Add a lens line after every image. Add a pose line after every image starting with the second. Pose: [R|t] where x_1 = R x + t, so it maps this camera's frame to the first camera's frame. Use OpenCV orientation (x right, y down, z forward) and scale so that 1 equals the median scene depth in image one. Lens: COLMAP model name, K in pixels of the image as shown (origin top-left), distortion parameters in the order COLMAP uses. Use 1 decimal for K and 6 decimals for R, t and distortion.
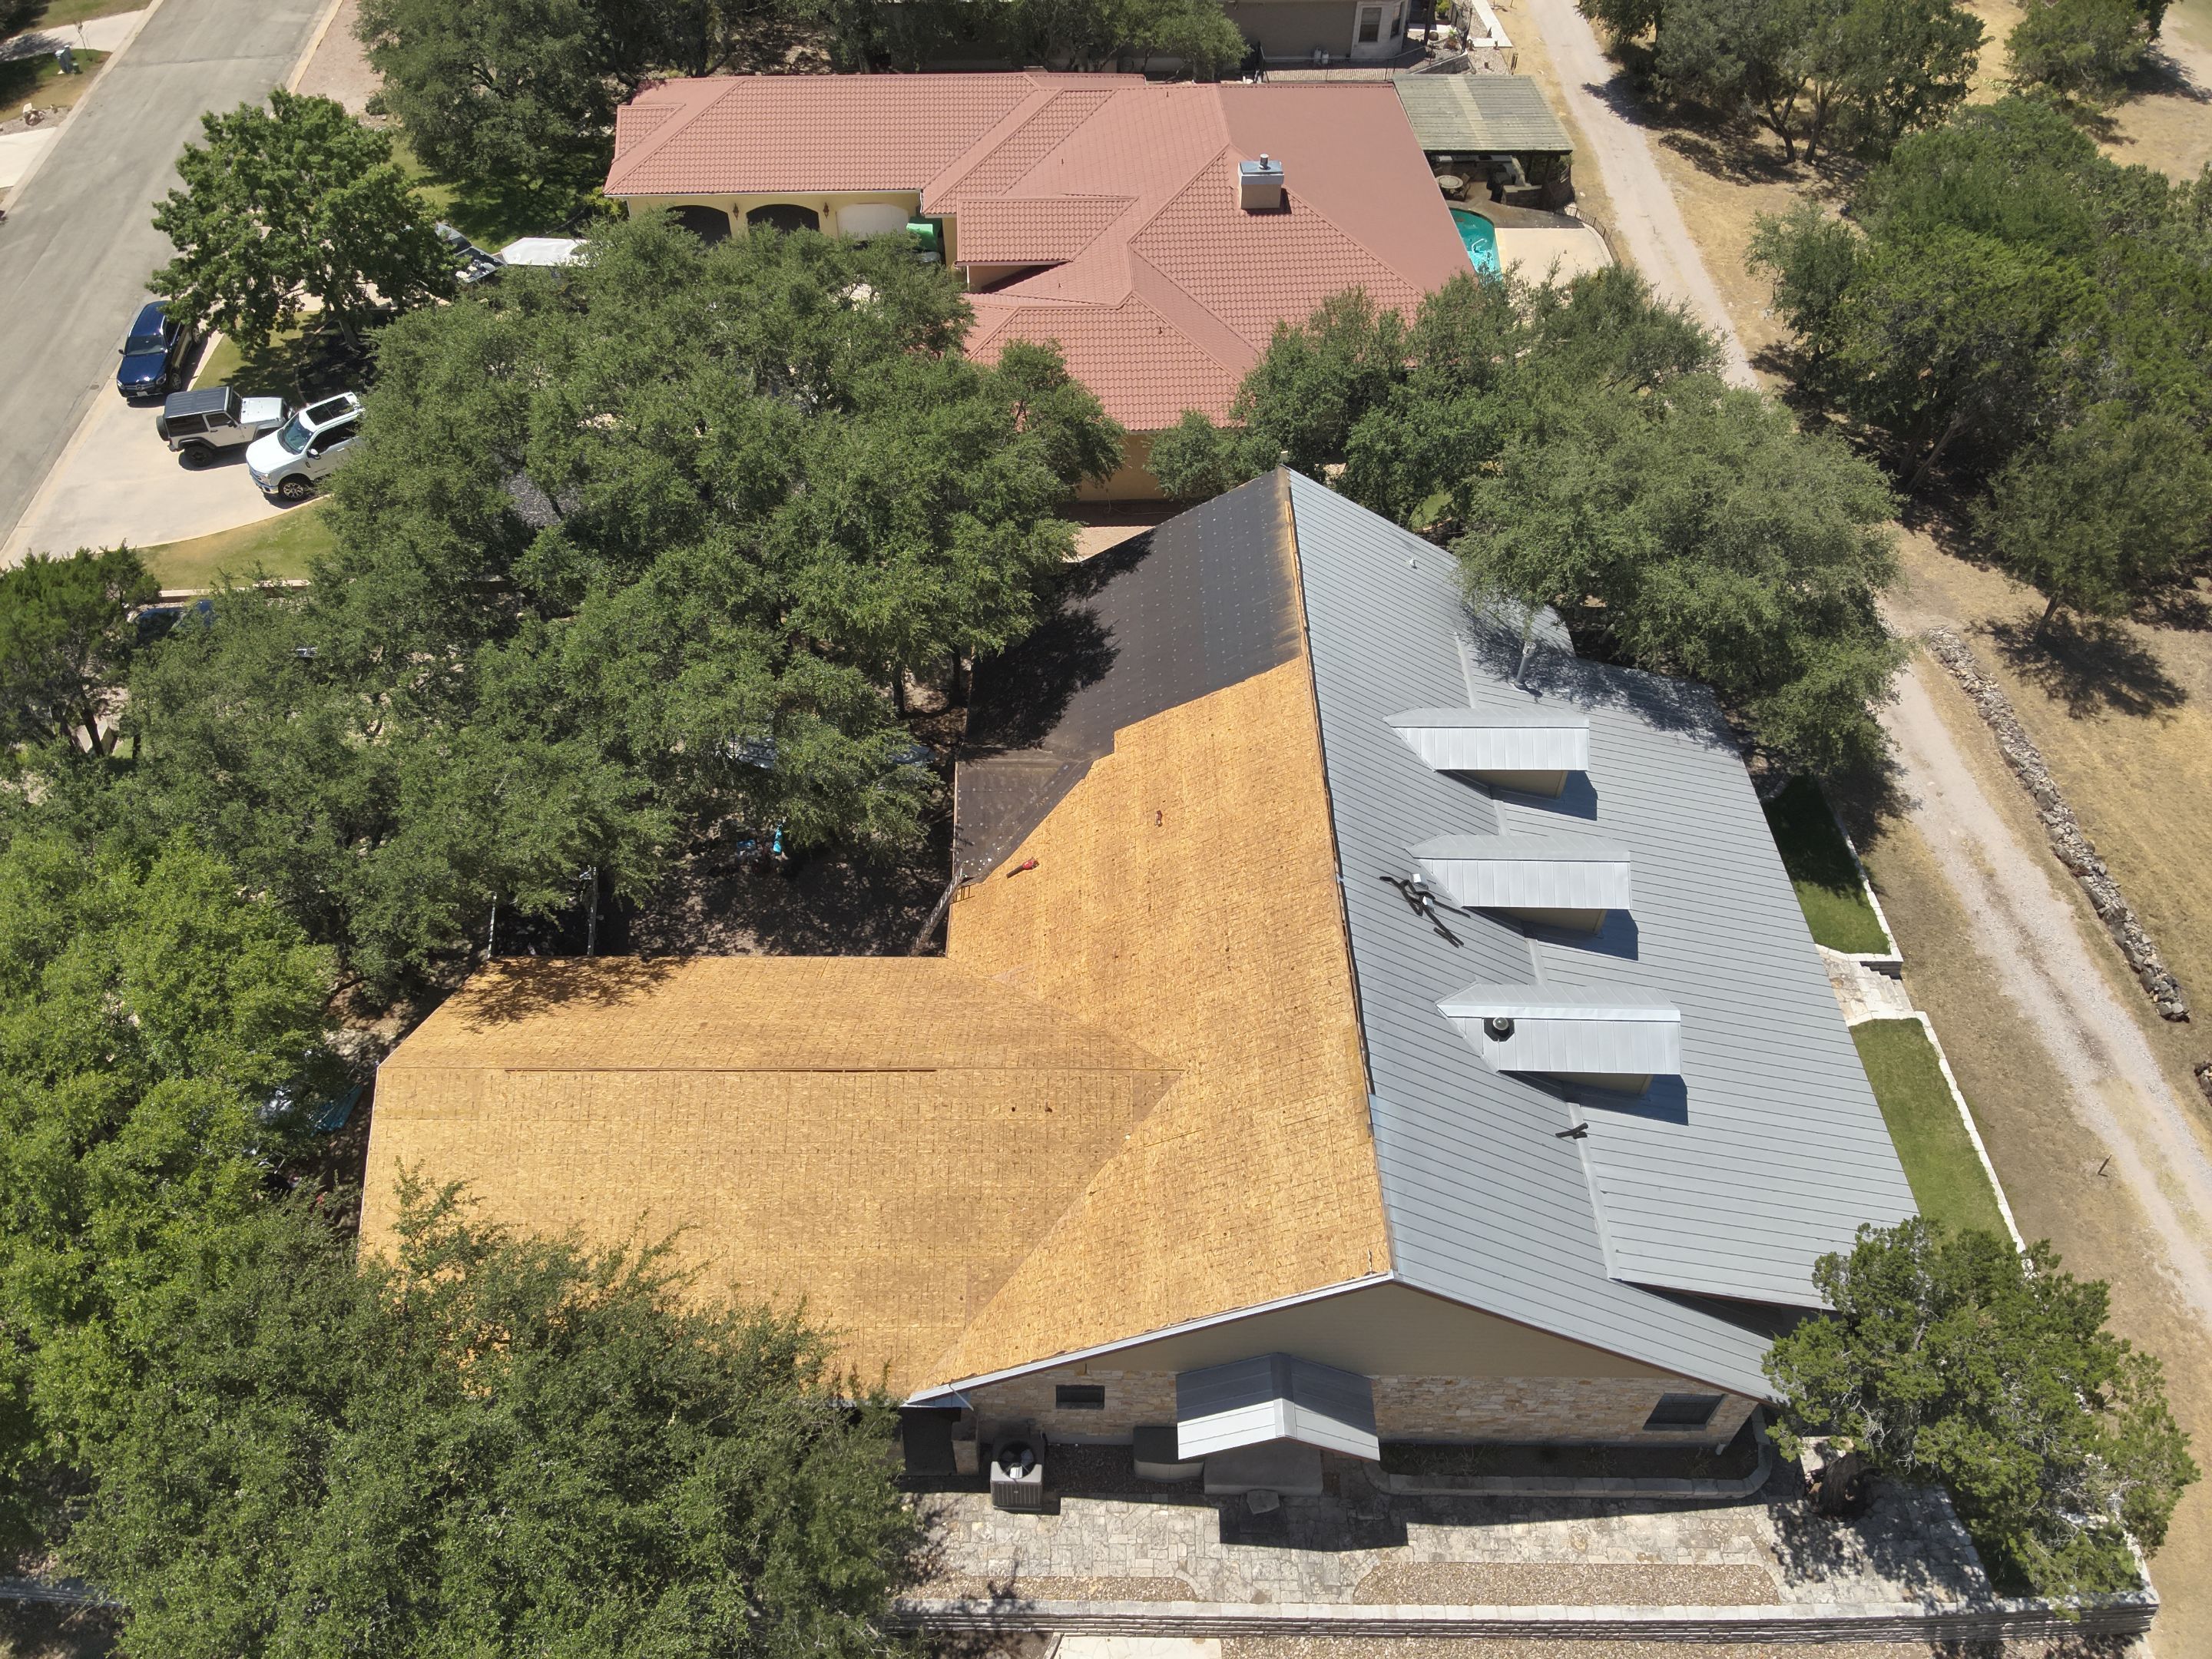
lens RADIAL K [[1600.9, 0, 1092.1], [0, 1600.9, 821.0], [0, 0, 1]] dist [0.064990, -0.146704]
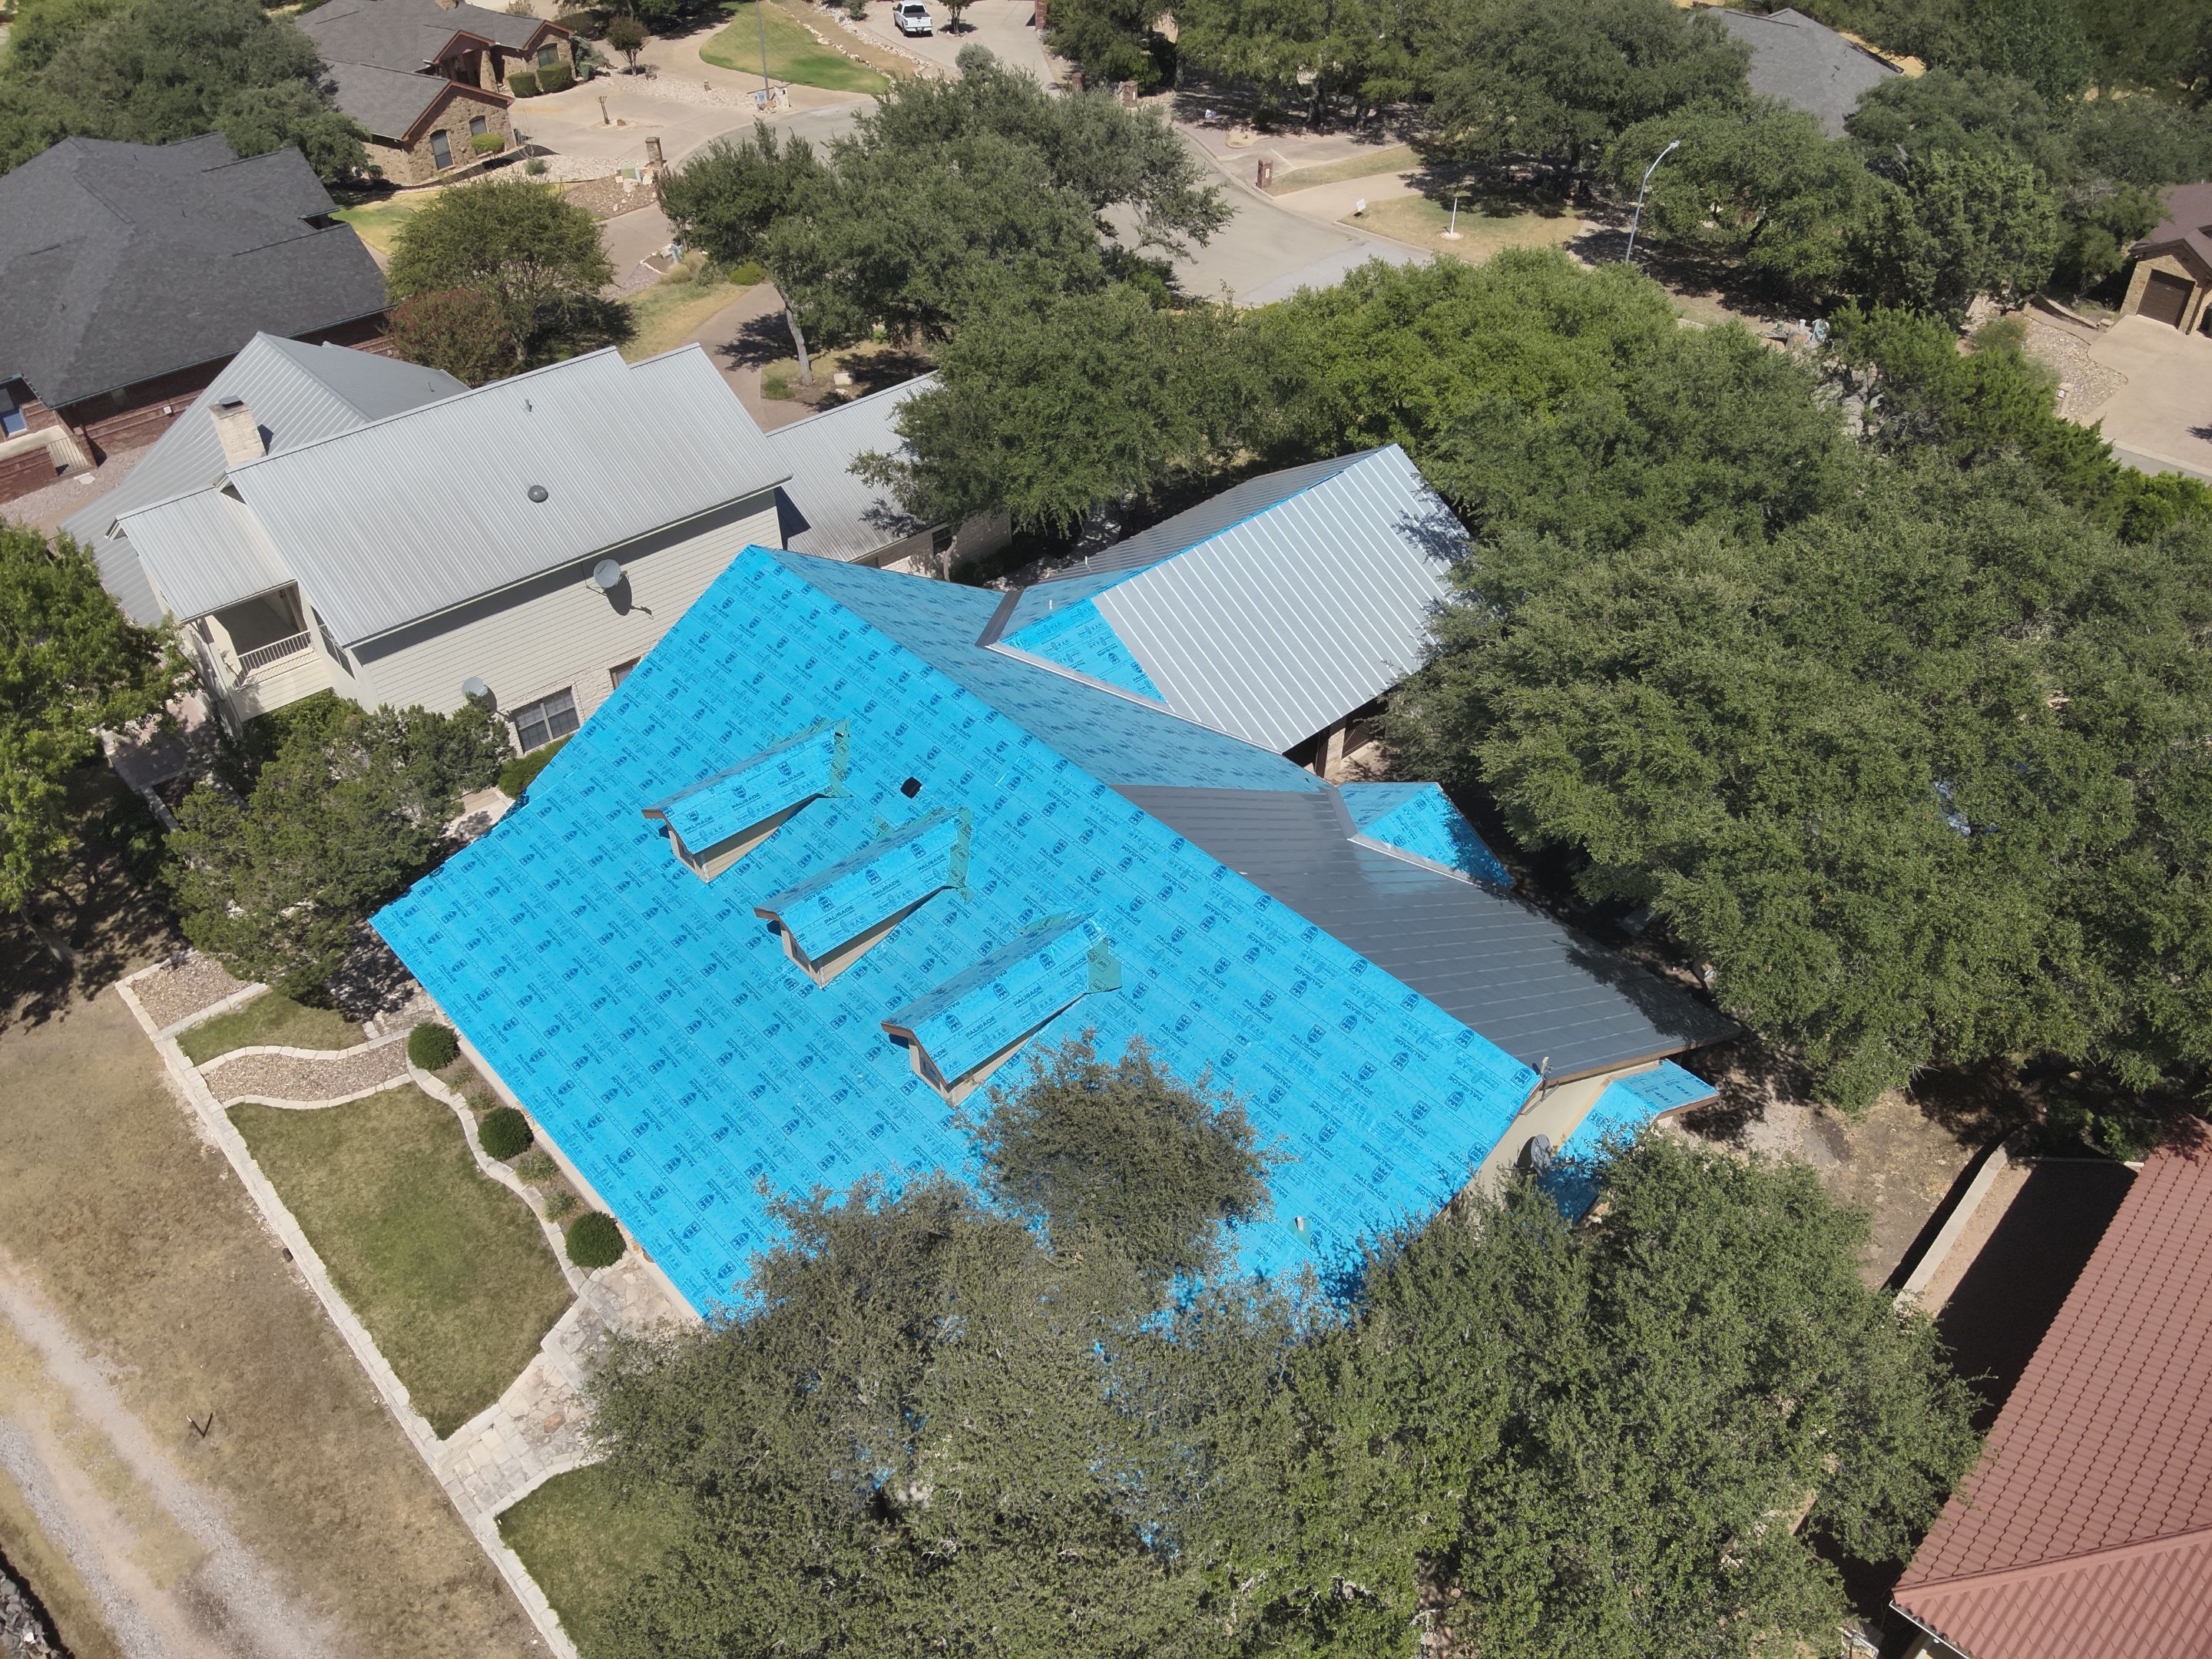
lens RADIAL K [[1600.9, 0, 1092.3], [0, 1600.9, 830.3], [0, 0, 1]] dist [0.064990, -0.146704]
pose [[-0.732669, 0.430781, -0.526900, 0.579359], [-0.495466, 0.193156, 0.846879, -0.742682], [0.466594, 0.881543, 0.071918, 0.859143]]
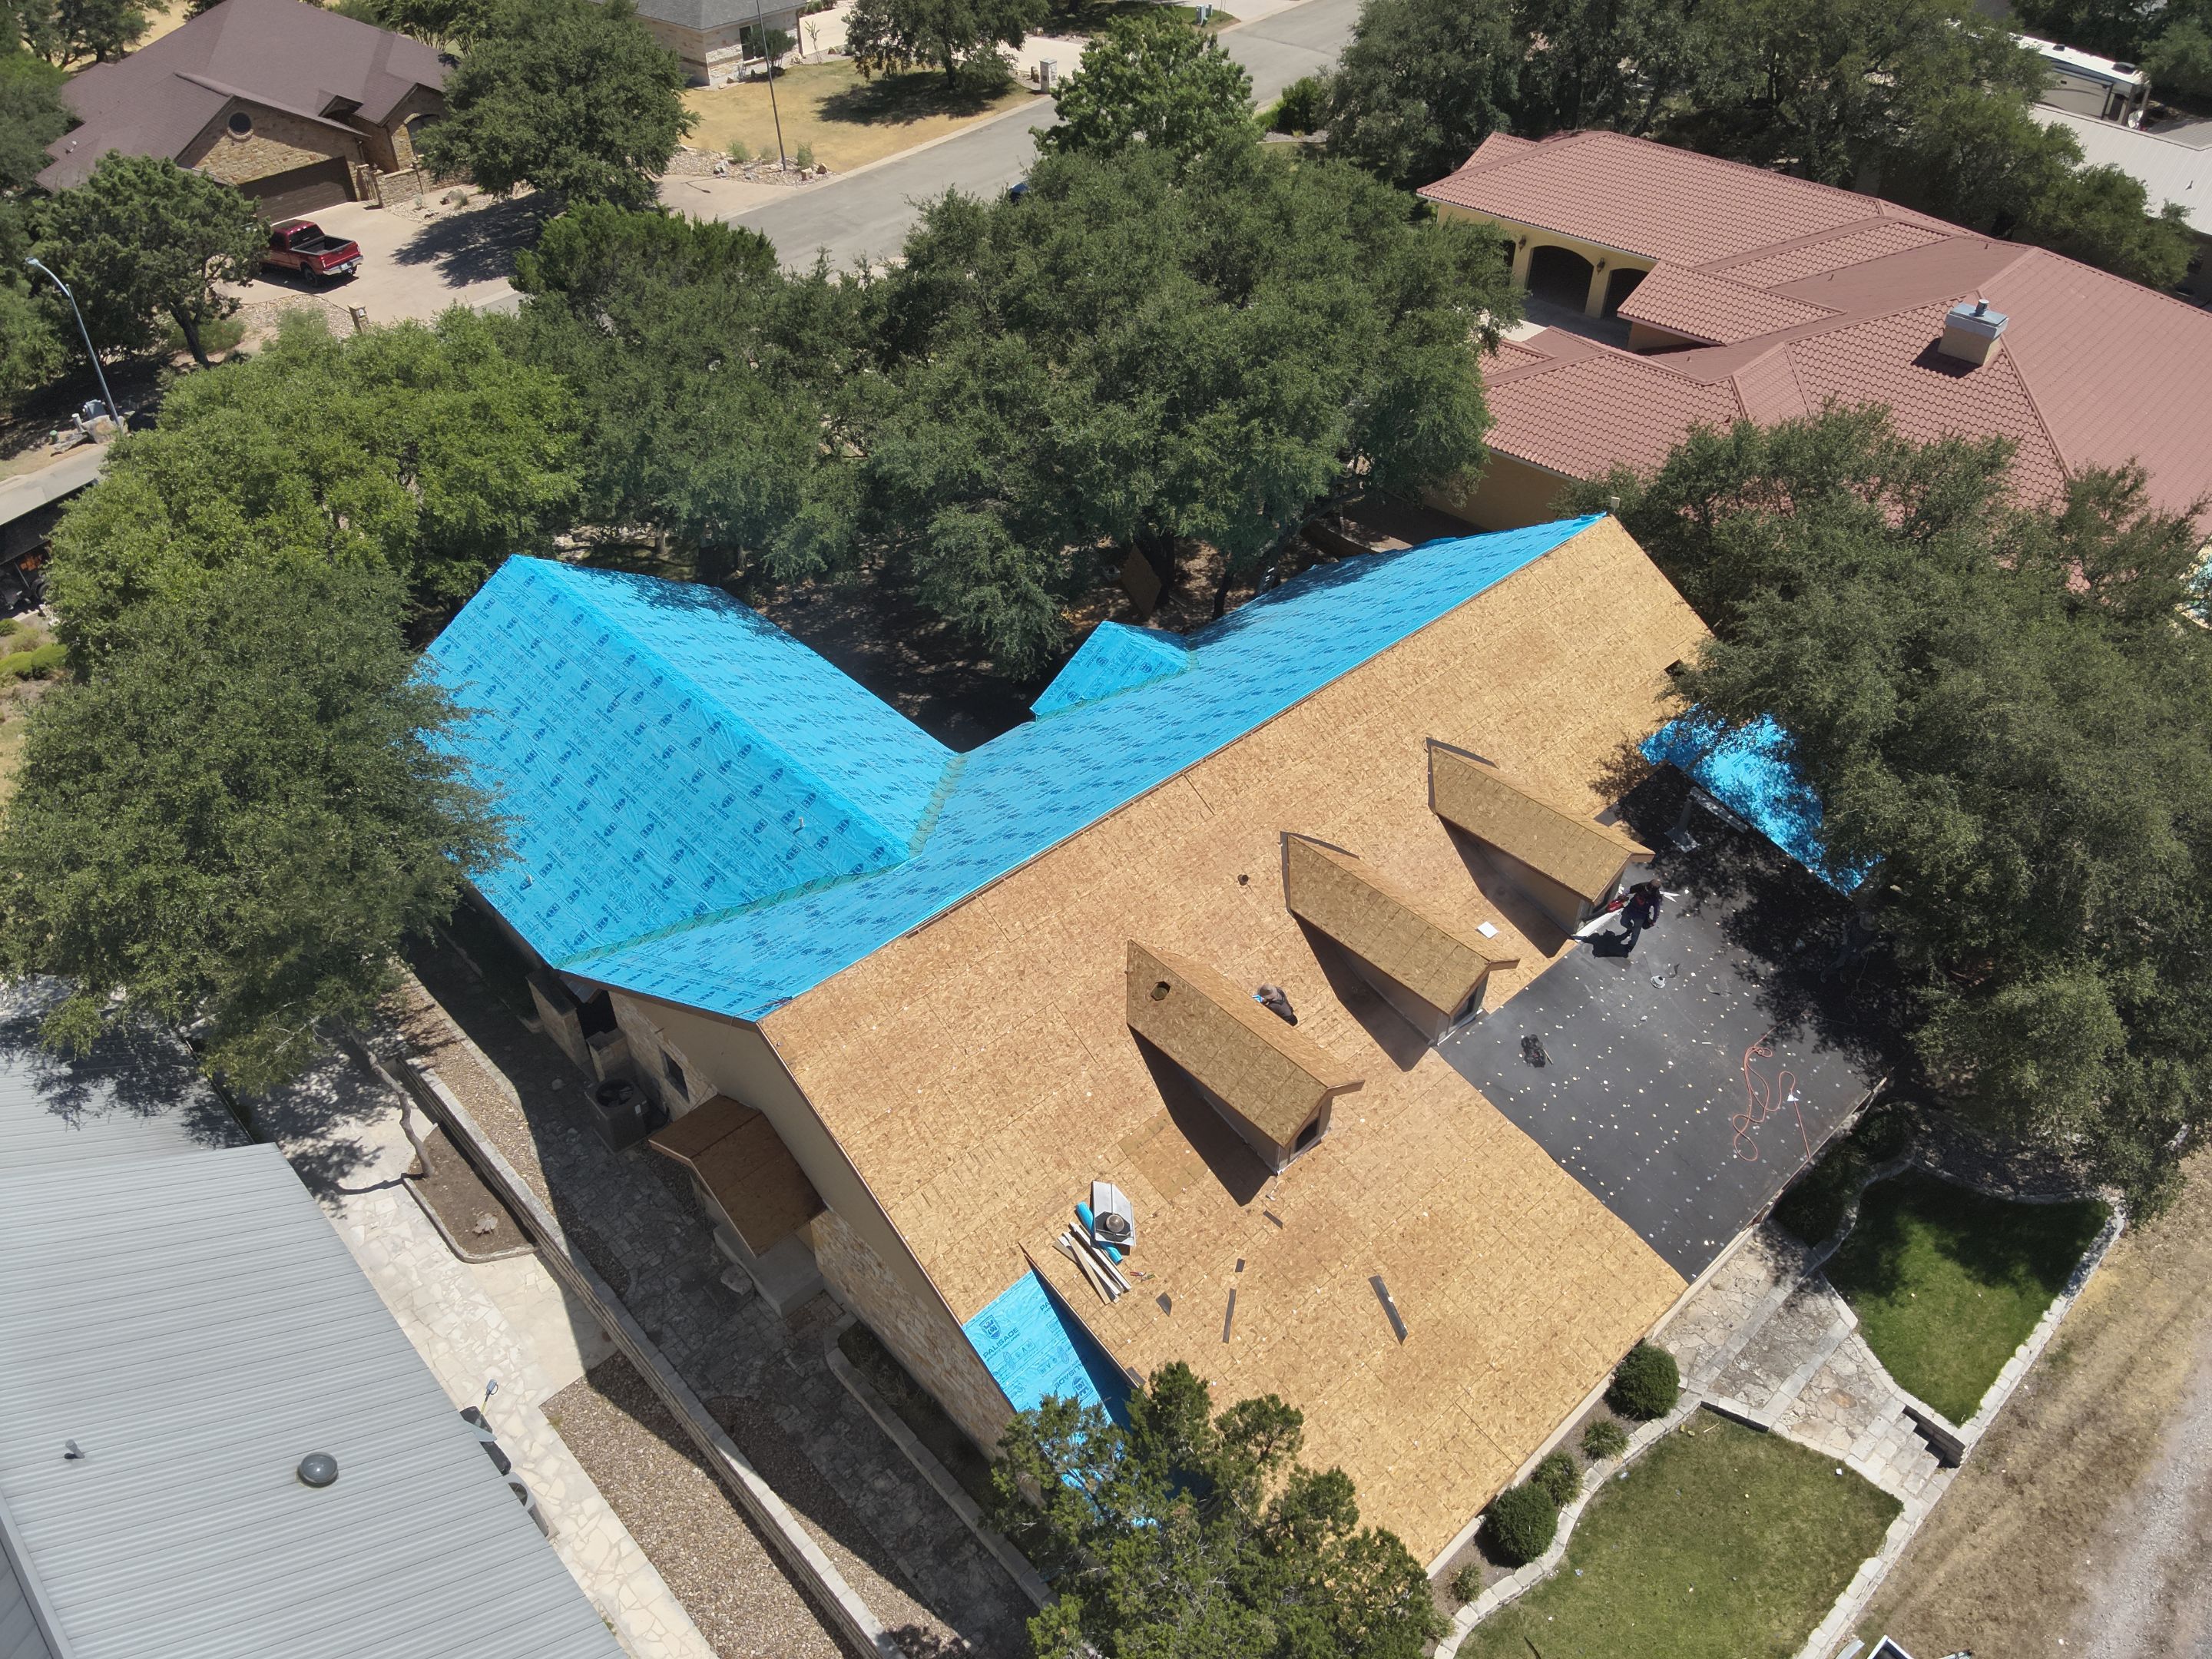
lens RADIAL K [[1600.9, 0, 1111.1], [0, 1600.9, 840.6], [0, 0, 1]] dist [0.064990, -0.146704]
pose [[0.680977, 0.457727, -0.571626, 0.559492], [-0.511869, 0.855744, 0.075446, 0.000597], [0.523699, 0.241220, 0.817039, 0.193886]]
